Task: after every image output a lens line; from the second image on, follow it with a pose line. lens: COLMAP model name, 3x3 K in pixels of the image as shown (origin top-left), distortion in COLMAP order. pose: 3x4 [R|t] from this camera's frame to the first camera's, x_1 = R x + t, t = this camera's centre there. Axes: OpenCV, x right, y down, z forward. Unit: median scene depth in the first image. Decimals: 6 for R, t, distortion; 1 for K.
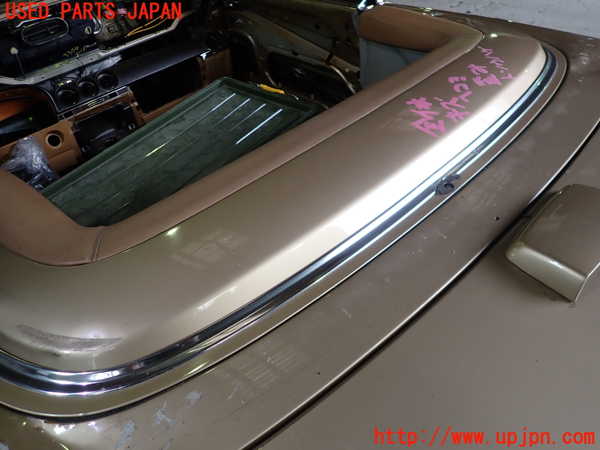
lens RADIAL K [[499.8, 0, 300.0], [0, 499.8, 225.0], [0, 0, 1]] dist [-0.070596, -0.001858]
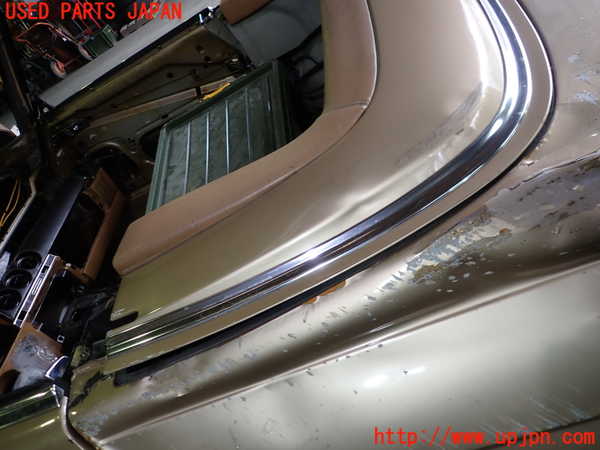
lens RADIAL K [[499.8, 0, 300.0], [0, 499.8, 225.0], [0, 0, 1]] dist [-0.070596, -0.001858]
pose [[0.634198, -0.665421, 0.393710, -0.399258], [0.741920, 0.667064, -0.067677, 0.076746], [-0.217596, 0.335022, 0.916740, 0.094907]]
